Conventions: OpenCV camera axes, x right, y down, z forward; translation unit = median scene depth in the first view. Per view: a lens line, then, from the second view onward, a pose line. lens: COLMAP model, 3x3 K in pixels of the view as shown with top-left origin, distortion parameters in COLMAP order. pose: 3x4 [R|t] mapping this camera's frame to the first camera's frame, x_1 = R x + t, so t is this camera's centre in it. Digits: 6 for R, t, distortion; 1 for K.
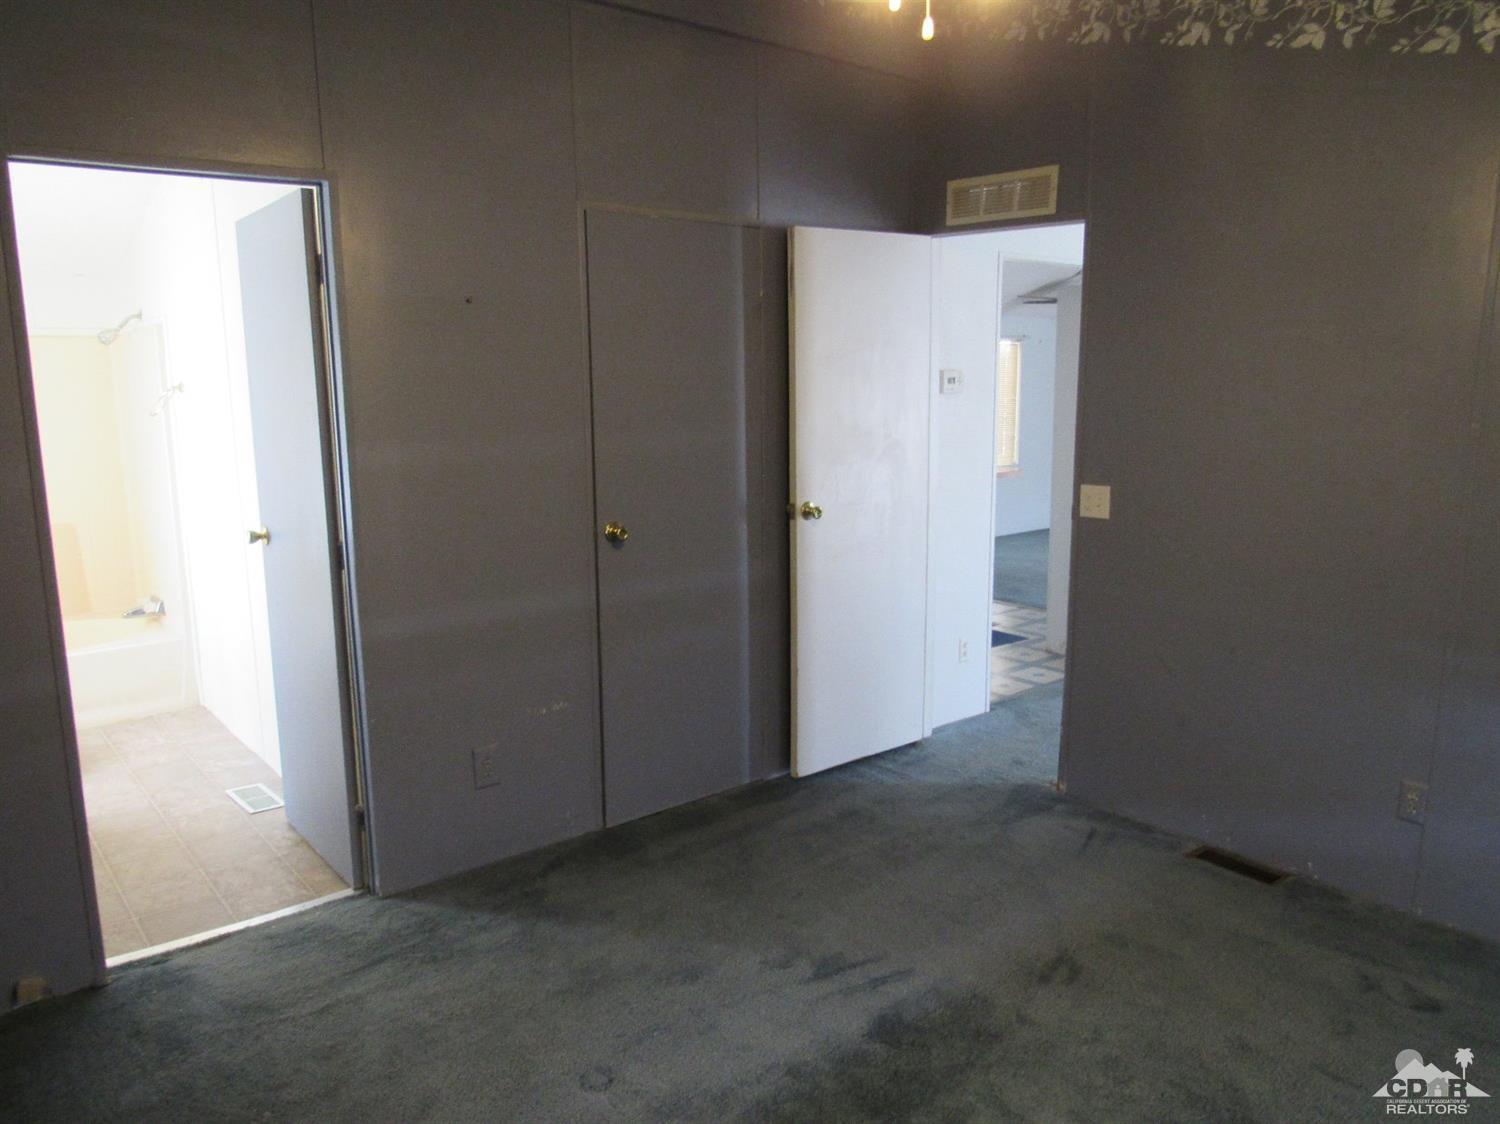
lens RADIAL K [[1075.9, 0, 743.5], [0, 1075.9, 566.5], [0, 0, 1]] dist [-0.015240, -0.004629]
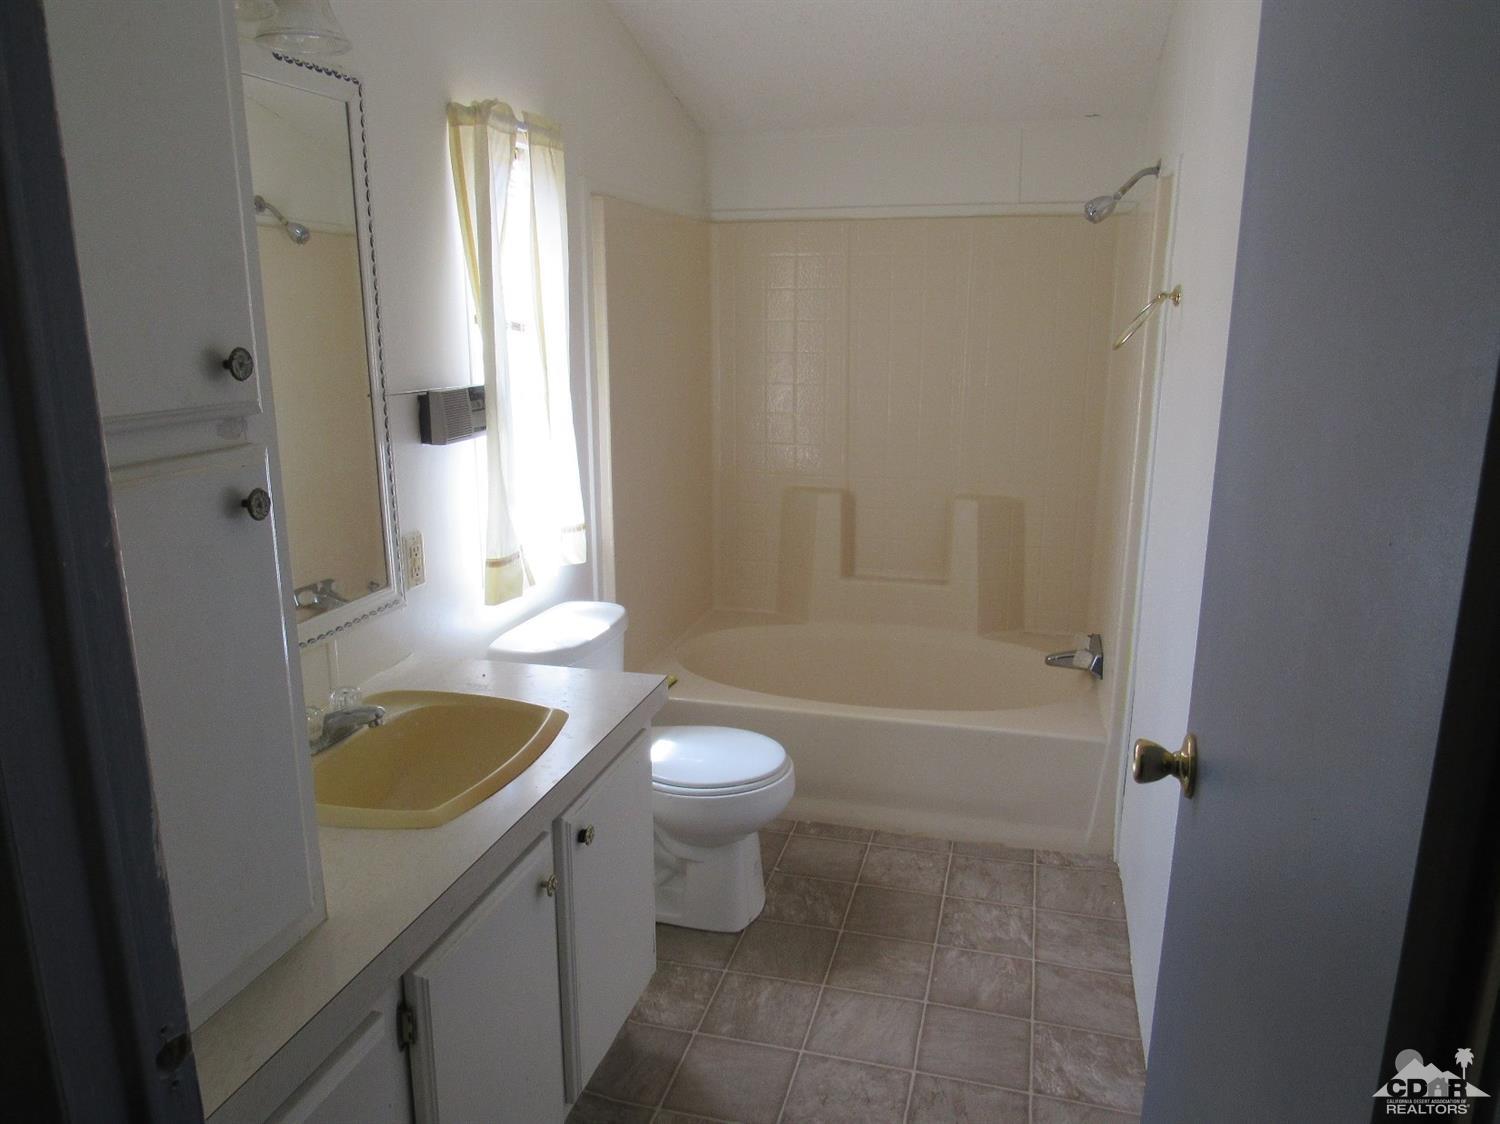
lens RADIAL K [[1075.9, 0, 743.5], [0, 1075.9, 566.5], [0, 0, 1]] dist [-0.015240, -0.004629]
pose [[0.579789, 0.204147, -0.788777, -0.214294], [-0.145344, 0.978488, 0.146412, -0.085279], [0.801698, 0.029756, 0.596988, 0.530400]]
